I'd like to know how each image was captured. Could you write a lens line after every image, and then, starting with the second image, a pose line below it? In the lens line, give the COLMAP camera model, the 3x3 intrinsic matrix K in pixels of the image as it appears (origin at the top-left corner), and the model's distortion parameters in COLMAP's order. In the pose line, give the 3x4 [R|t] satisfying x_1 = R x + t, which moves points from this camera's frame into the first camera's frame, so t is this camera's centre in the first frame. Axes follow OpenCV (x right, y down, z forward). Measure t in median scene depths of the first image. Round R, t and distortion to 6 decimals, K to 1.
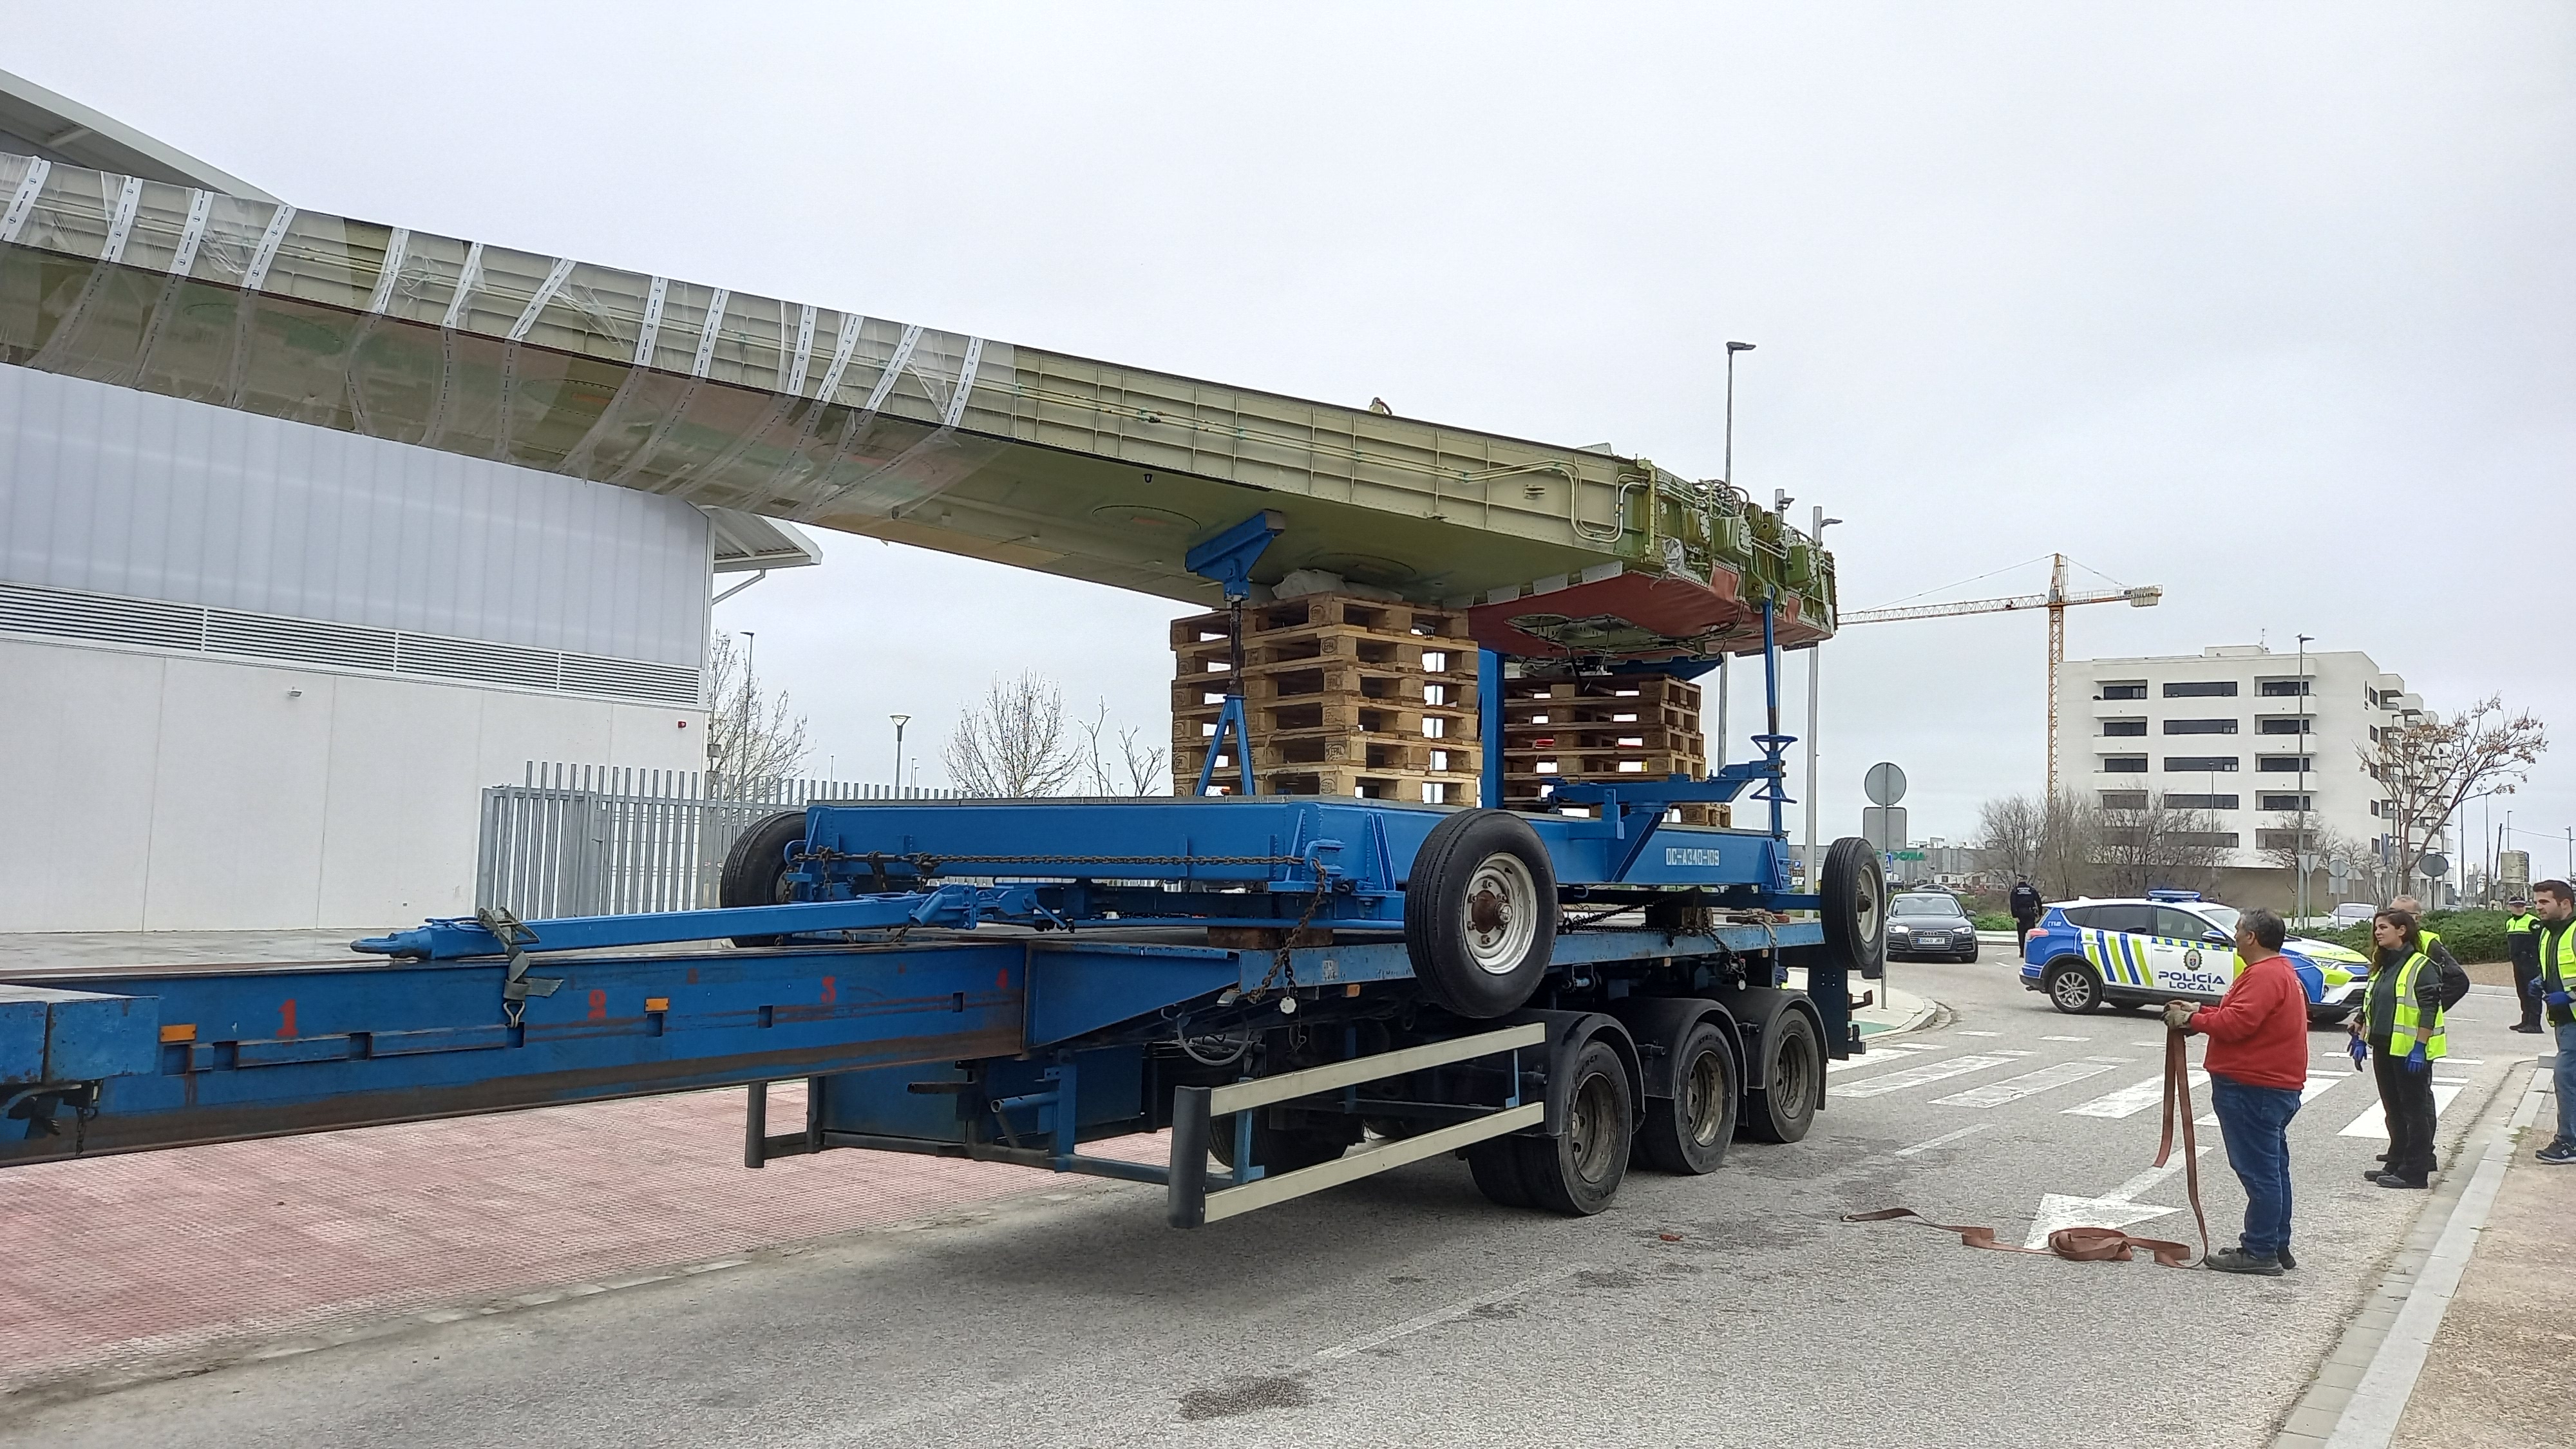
lens RADIAL K [[1833.1, 0, 1290.9], [0, 1833.1, 739.0], [0, 0, 1]] dist [0.080785, -0.089583]
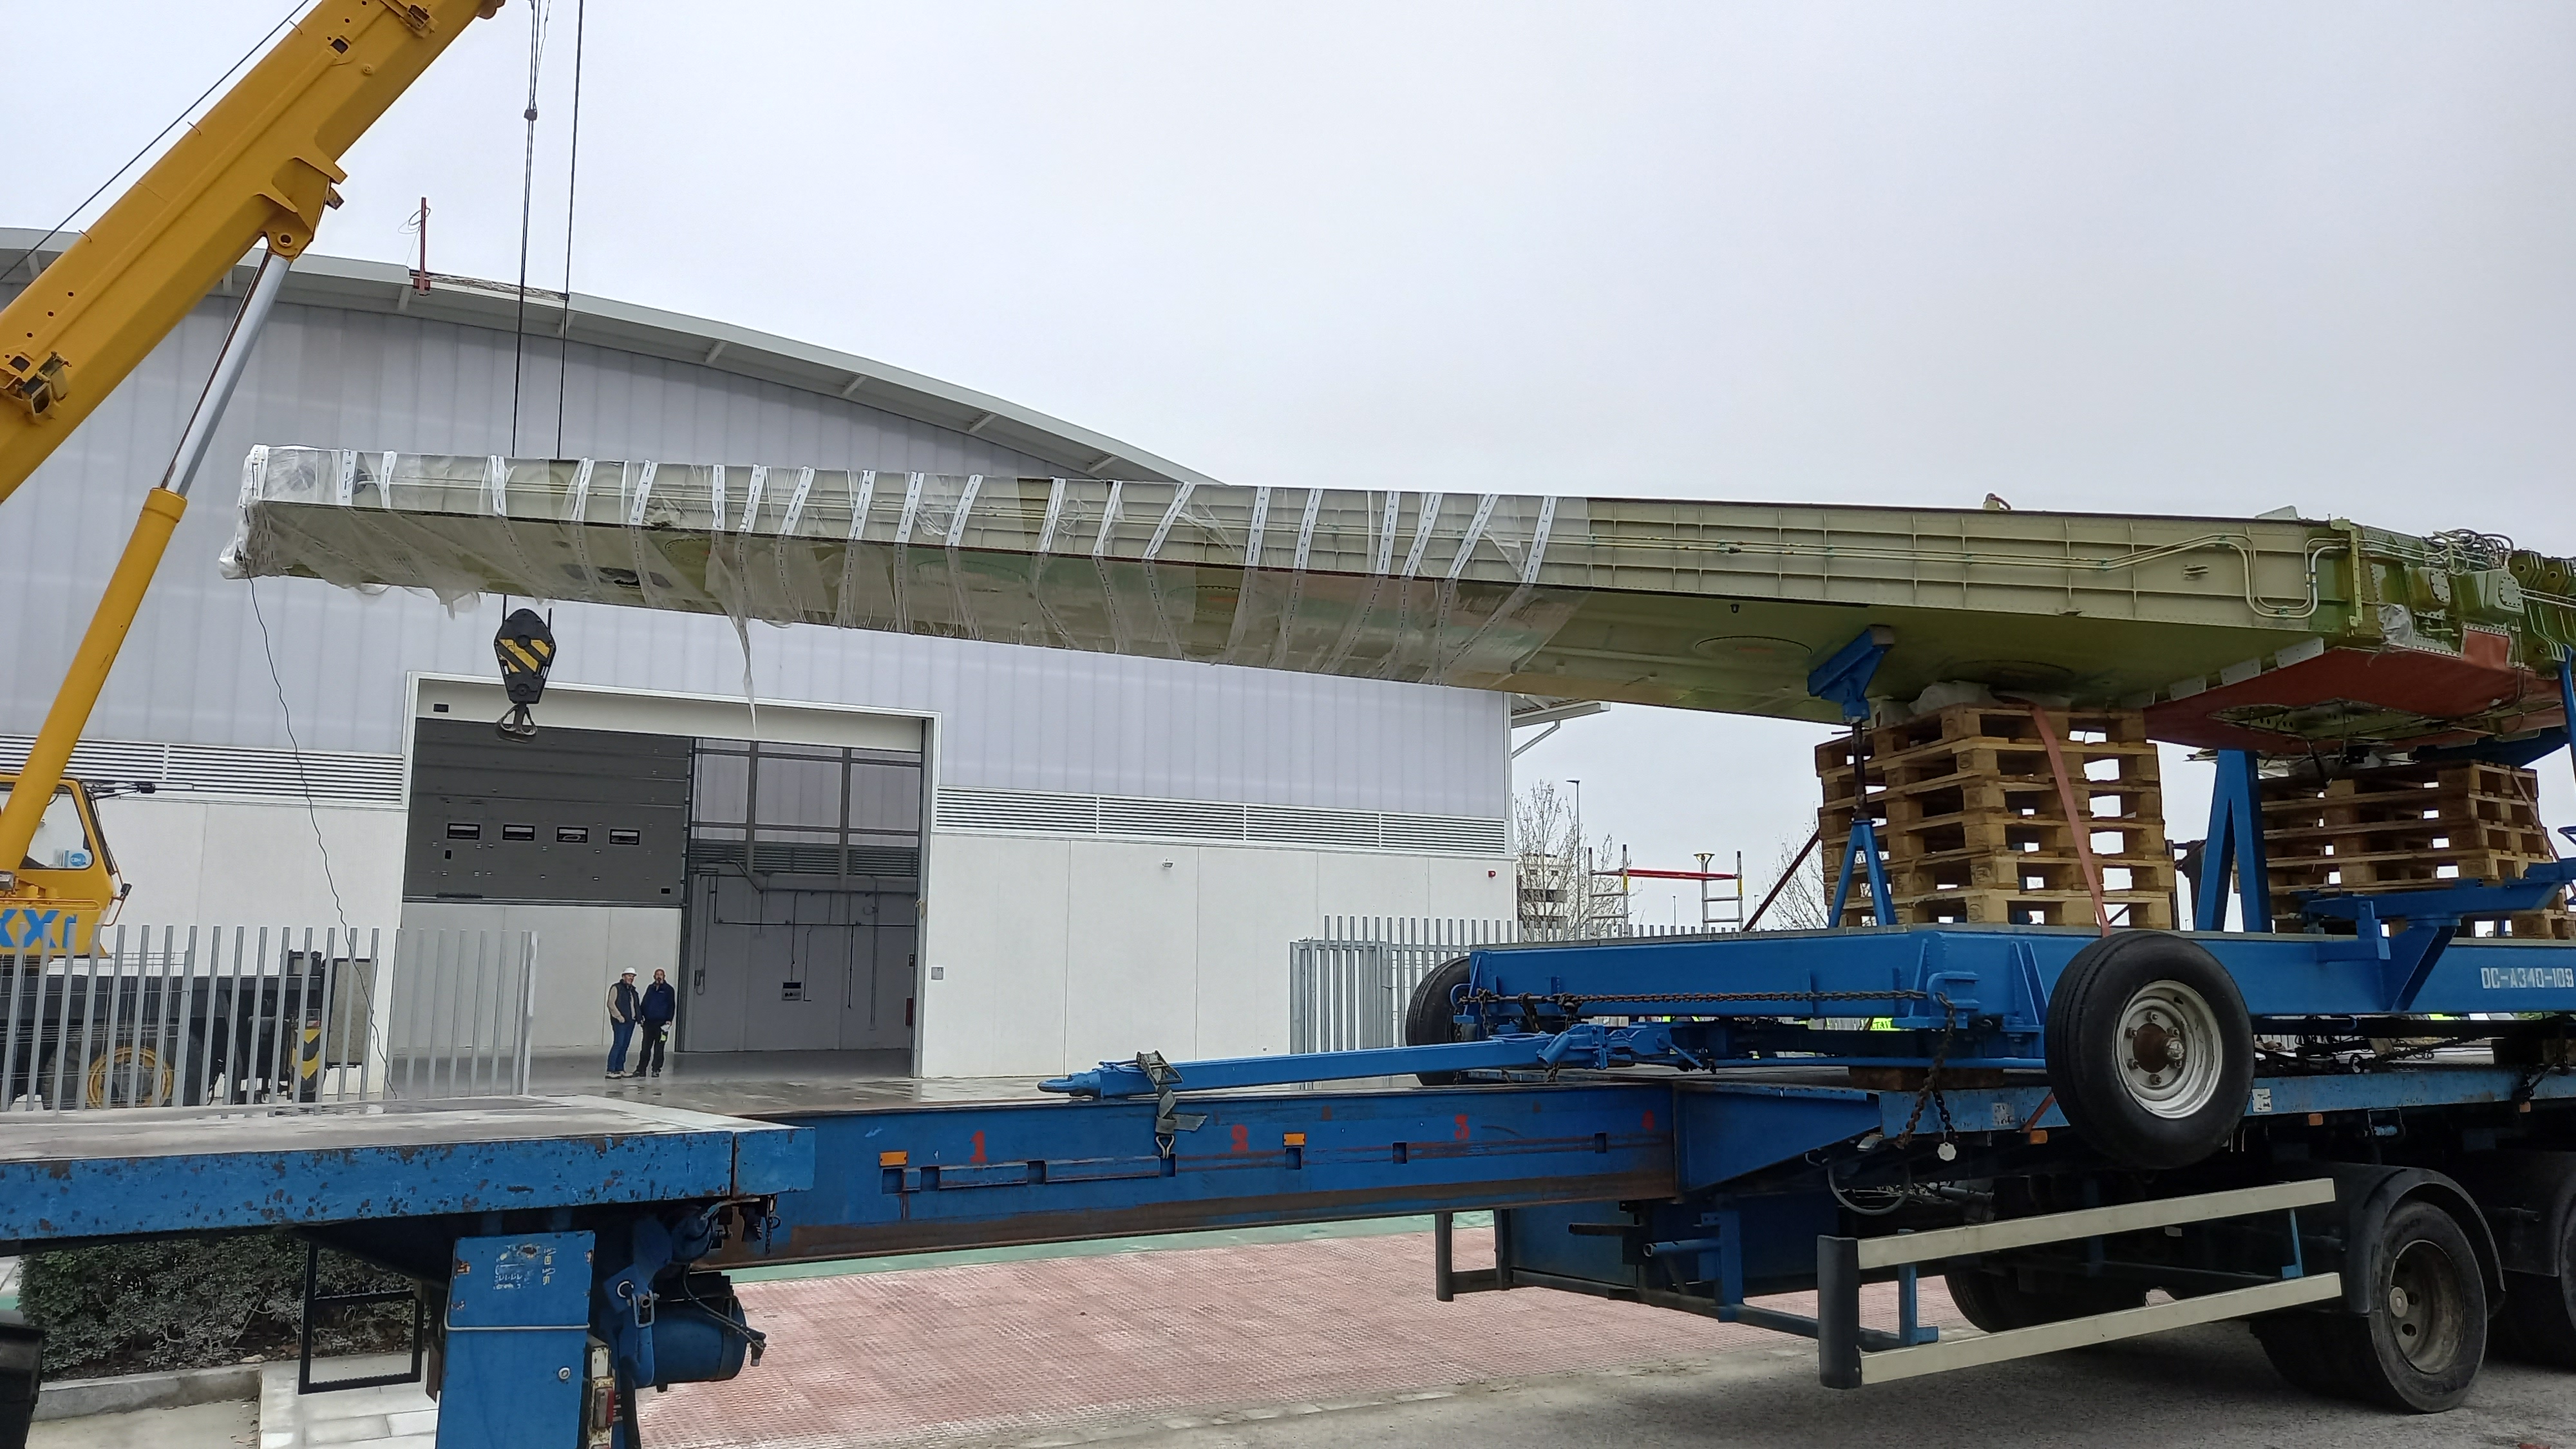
lens RADIAL K [[1833.1, 0, 1290.9], [0, 1833.1, 739.0], [0, 0, 1]] dist [0.080785, -0.089583]
pose [[0.904334, -0.083639, -0.418551, 0.103526], [0.052039, 0.994903, -0.086376, 0.001385], [0.423642, 0.056332, 0.904077, 0.002378]]
